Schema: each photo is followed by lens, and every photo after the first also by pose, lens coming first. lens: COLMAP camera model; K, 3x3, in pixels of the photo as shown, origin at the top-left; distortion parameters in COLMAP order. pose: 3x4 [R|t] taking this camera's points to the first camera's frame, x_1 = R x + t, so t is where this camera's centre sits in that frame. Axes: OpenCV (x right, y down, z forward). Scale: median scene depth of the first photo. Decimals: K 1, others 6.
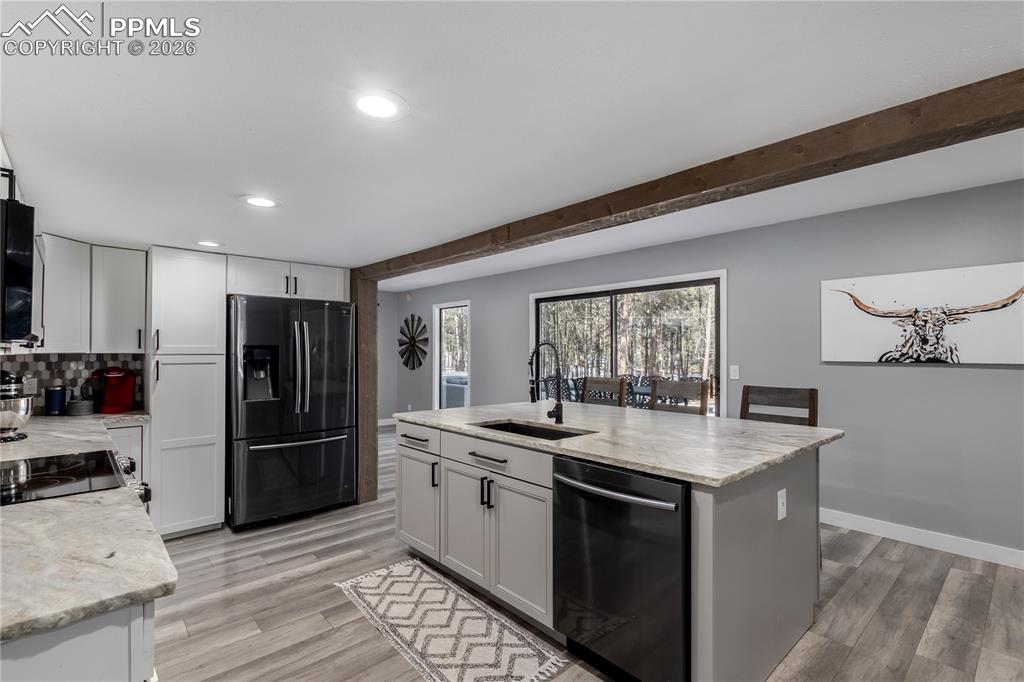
lens RADIAL K [[472.5, 0, 511.5], [0, 472.5, 347.9], [0, 0, 1]] dist [-0.003983, -0.001455]
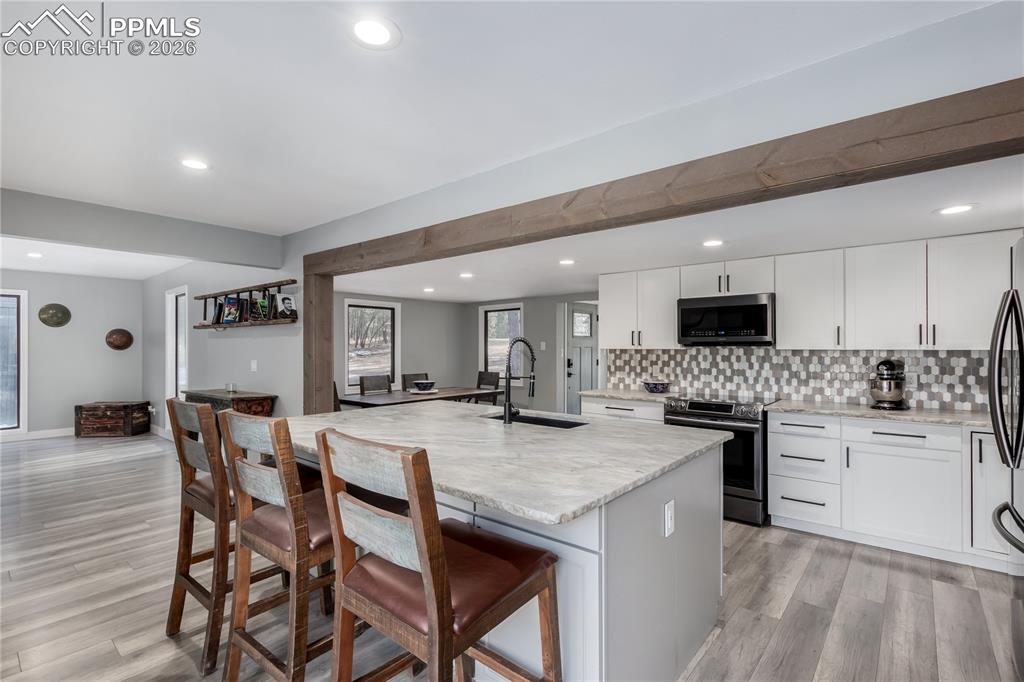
lens RADIAL K [[472.5, 0, 508.7], [0, 472.5, 345.8], [0, 0, 1]] dist [-0.003983, -0.001455]
pose [[-0.990495, -0.000308, -0.137547, 0.201654], [0.000550, 0.999981, -0.006197, 0.006365], [0.137546, -0.006213, -0.990476, 1.695552]]
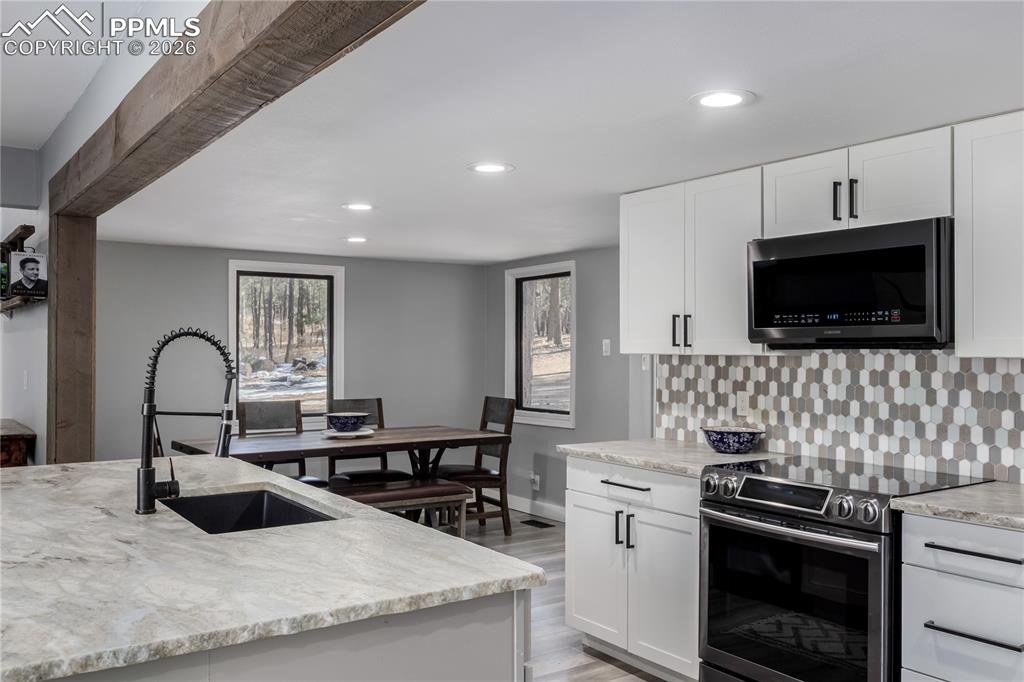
lens RADIAL K [[862.4, 0, 508.9], [0, 862.4, 342.0], [0, 0, 1]] dist [-0.009710, -0.019945]
pose [[-0.992055, -0.003061, 0.125765, -0.254256], [-0.004566, 0.999921, -0.011678, 0.005427], [-0.125719, -0.012159, -0.991991, 1.543083]]
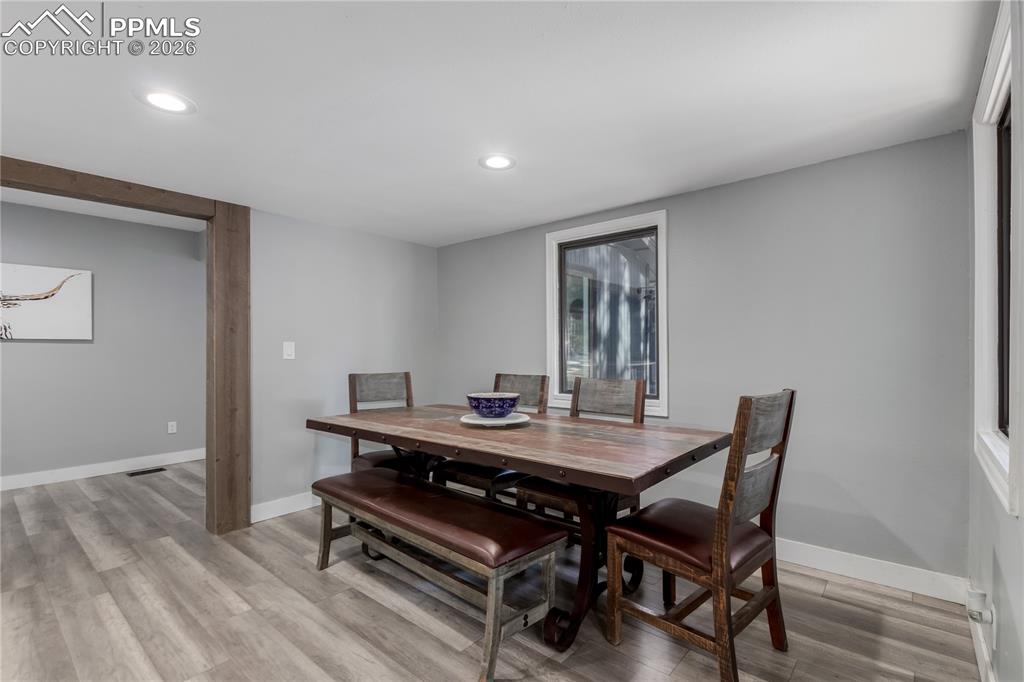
lens RADIAL K [[472.5, 0, 511.7], [0, 472.5, 349.4], [0, 0, 1]] dist [-0.003983, -0.001455]
pose [[-0.136096, 0.003225, 0.990690, -0.510233], [-0.004549, 0.999982, -0.003880, 0.062986], [-0.990685, -0.005035, -0.136079, -0.170697]]
